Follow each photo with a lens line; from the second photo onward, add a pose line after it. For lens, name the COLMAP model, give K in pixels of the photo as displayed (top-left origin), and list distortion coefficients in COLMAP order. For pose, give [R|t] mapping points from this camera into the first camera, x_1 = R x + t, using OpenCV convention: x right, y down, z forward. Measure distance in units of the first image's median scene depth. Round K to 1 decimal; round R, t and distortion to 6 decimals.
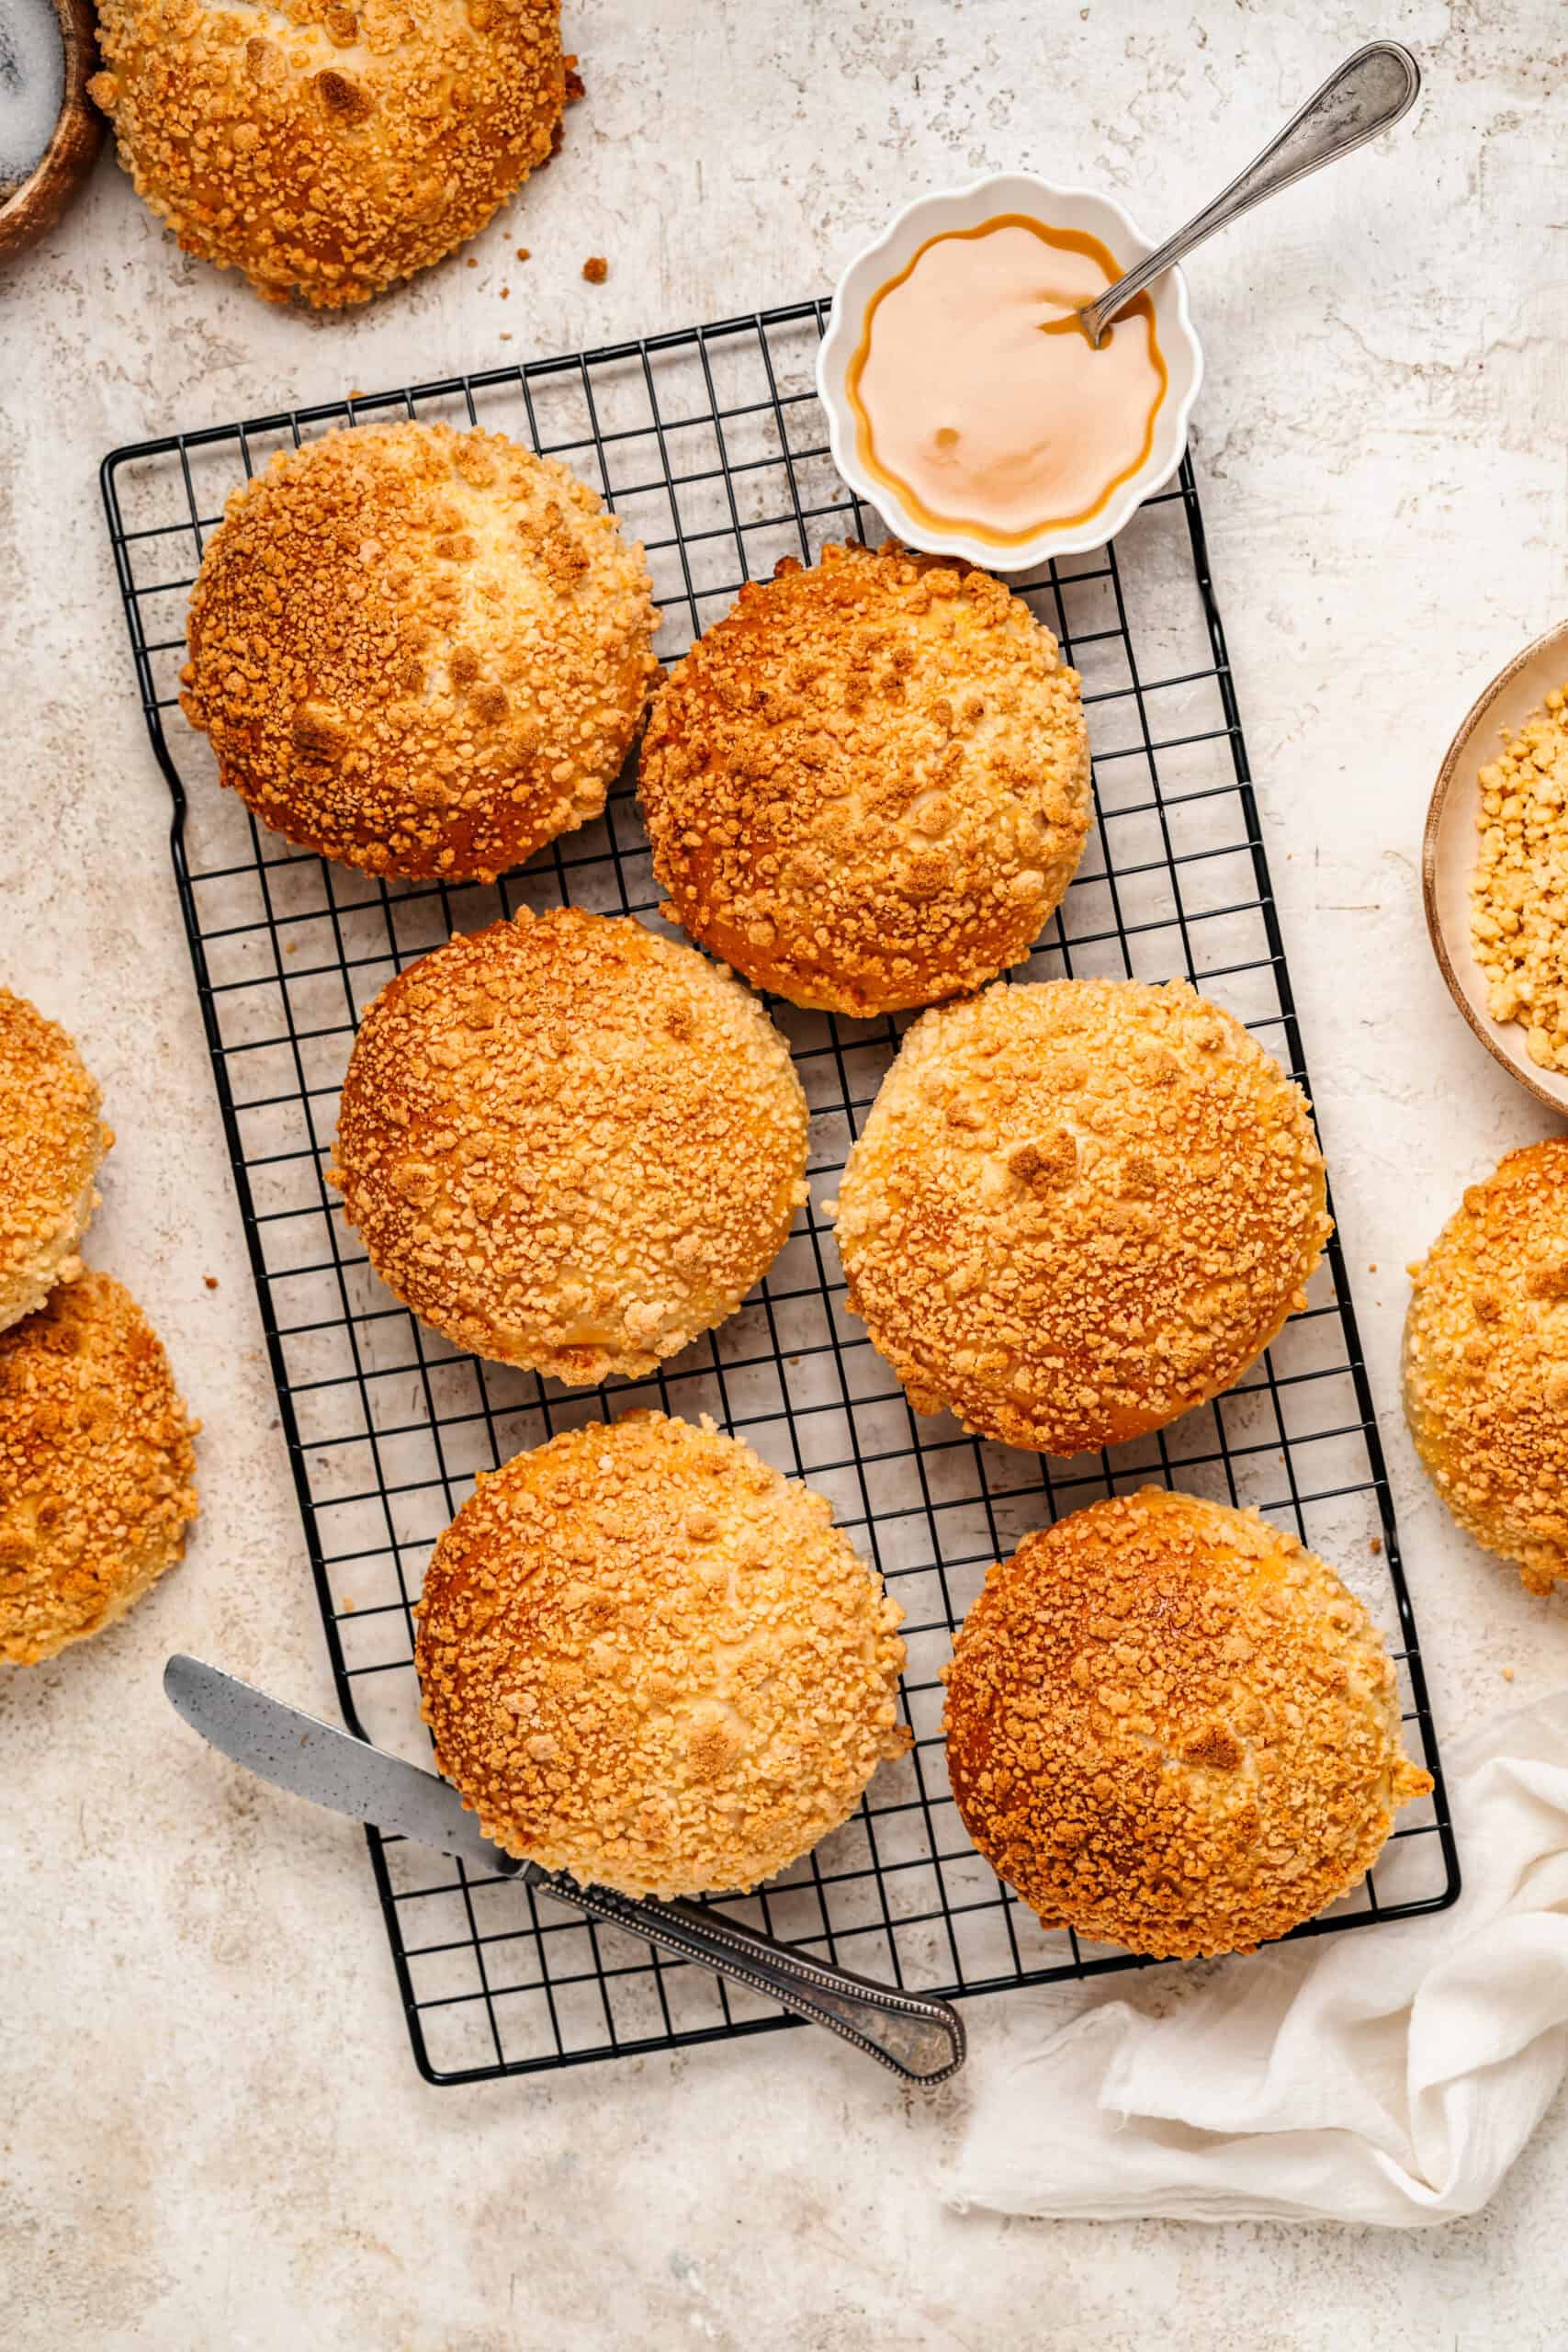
lens RADIAL K [[3795.4, 0, 782.2], [0, 3795.4, 1092.3], [0, 0, 1]] dist [0.039421, -0.109491]
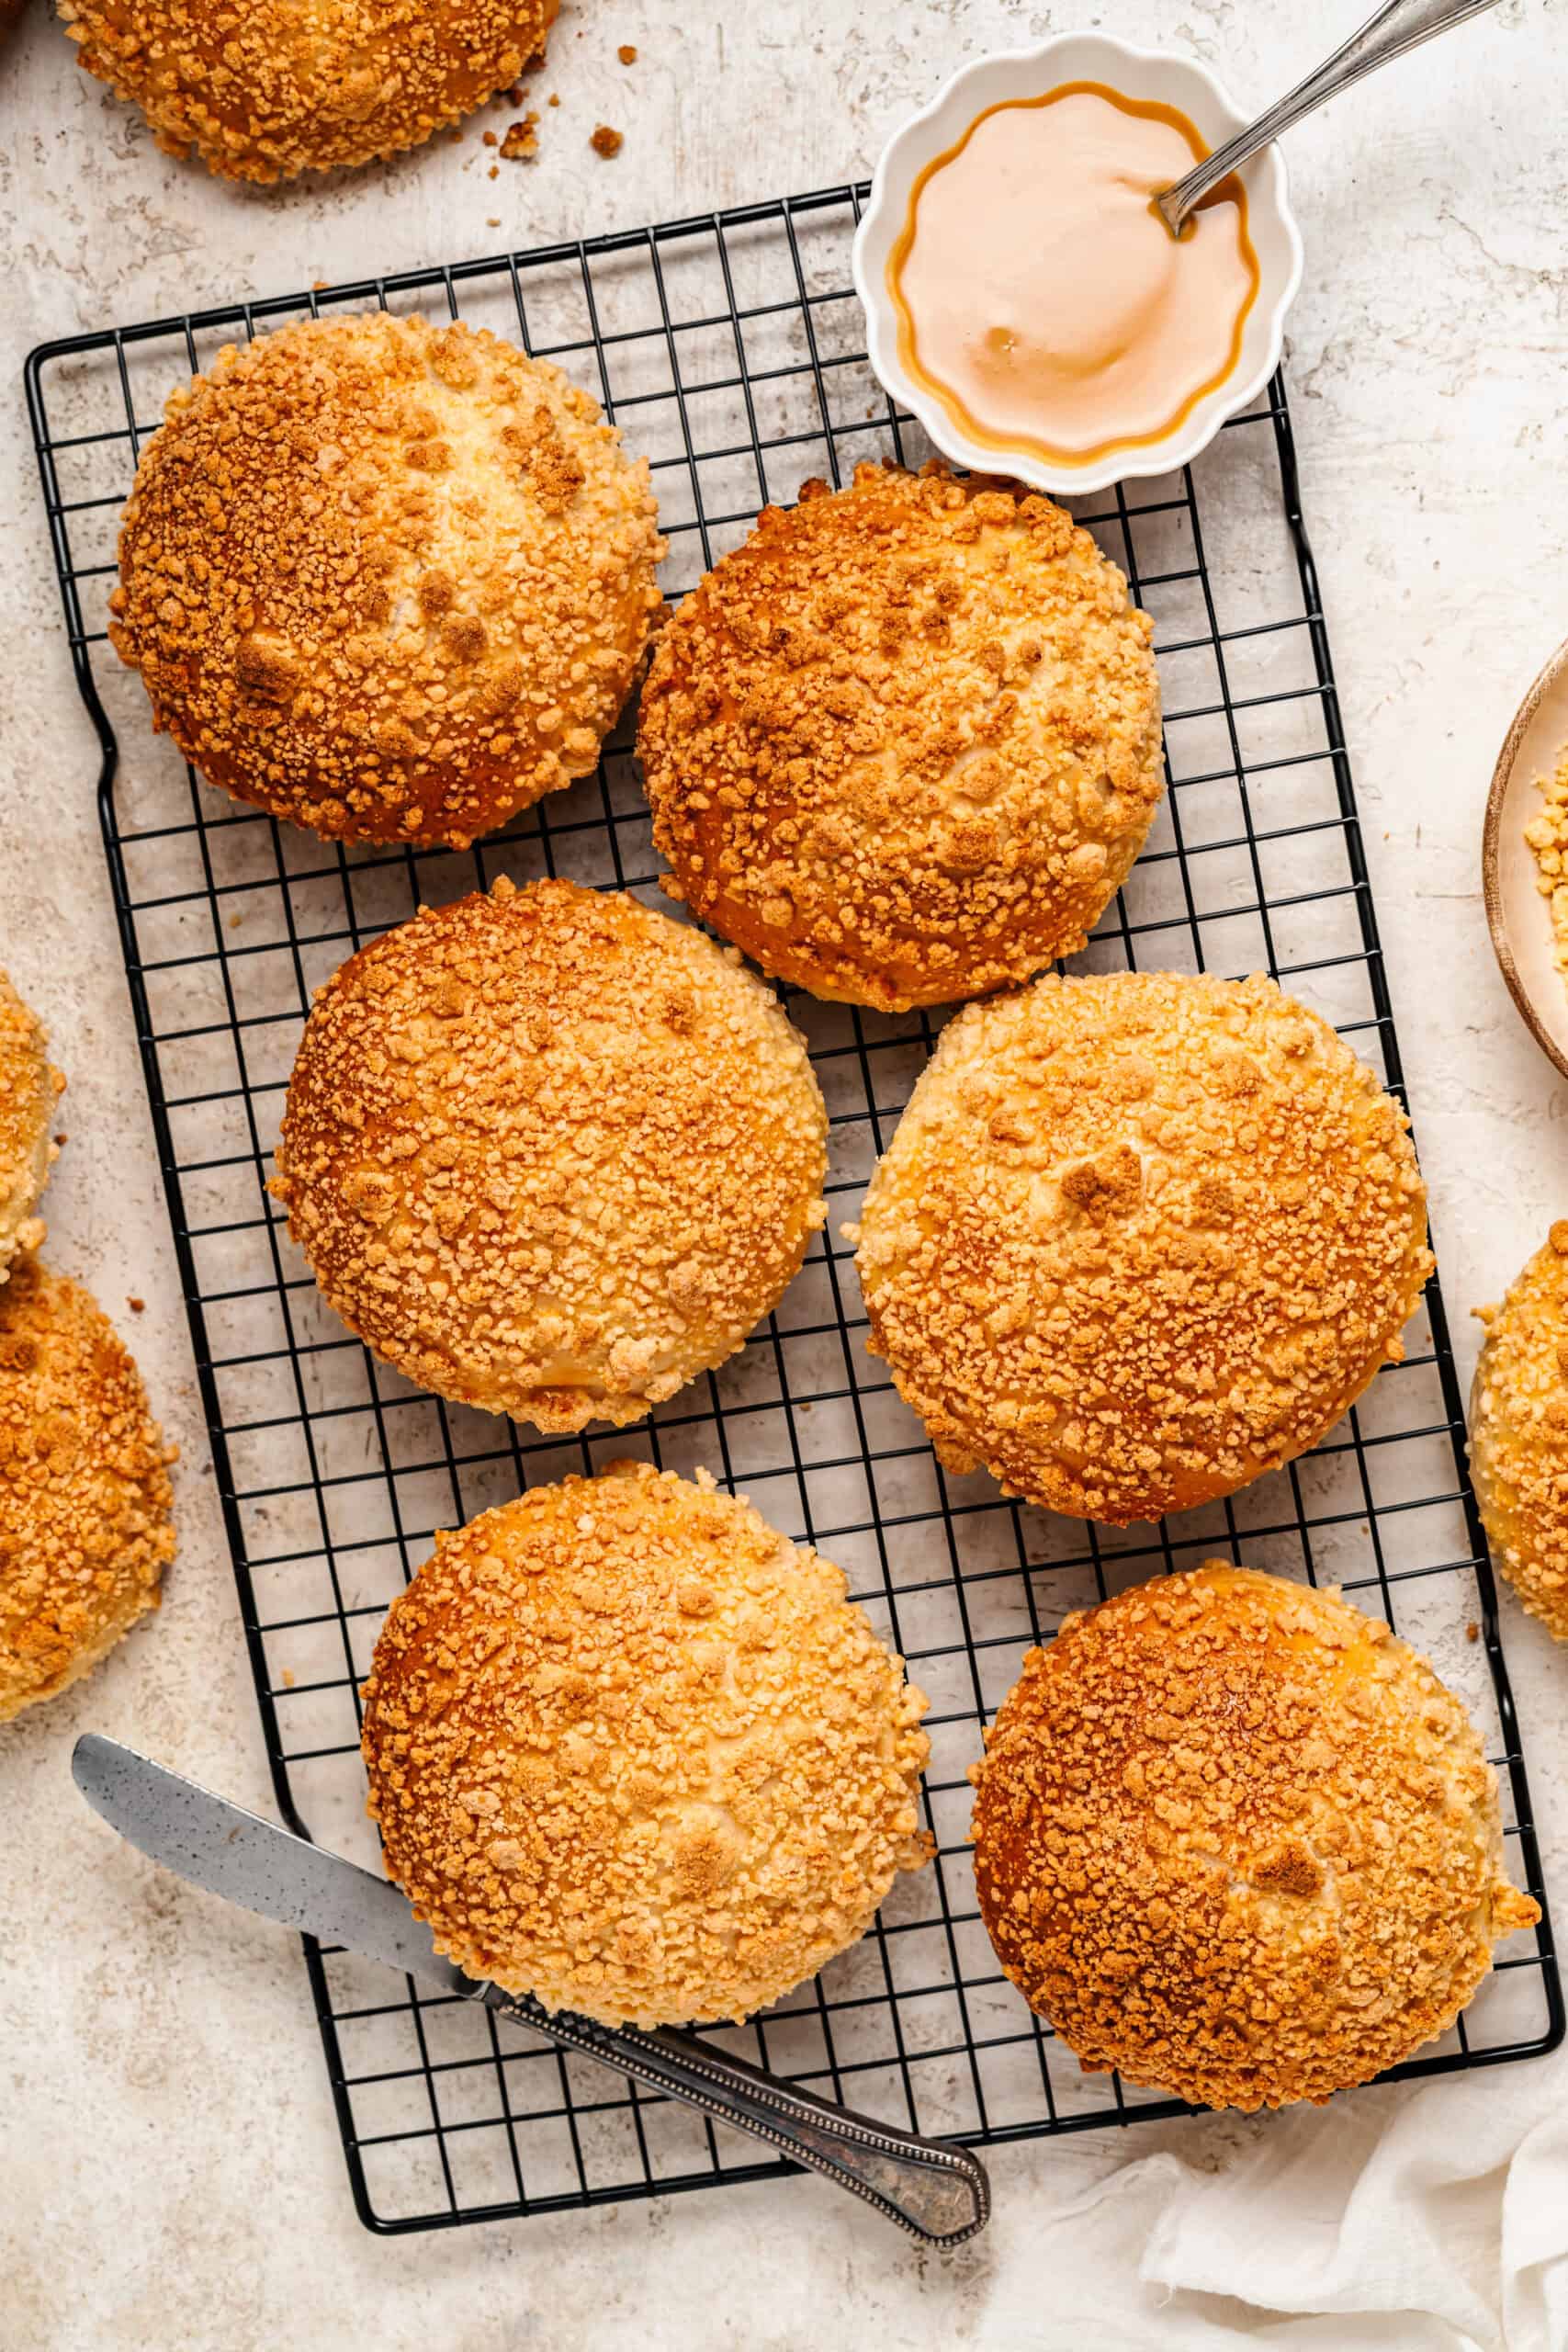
lens RADIAL K [[3795.4, 0, 782.2], [0, 3795.4, 1092.3], [0, 0, 1]] dist [0.039421, -0.109491]
pose [[0.999850, 0.017344, -0.000159, -0.003384], [-0.017344, 0.999845, -0.003089, 0.001604], [0.000105, 0.003091, 0.999995, 0.135701]]
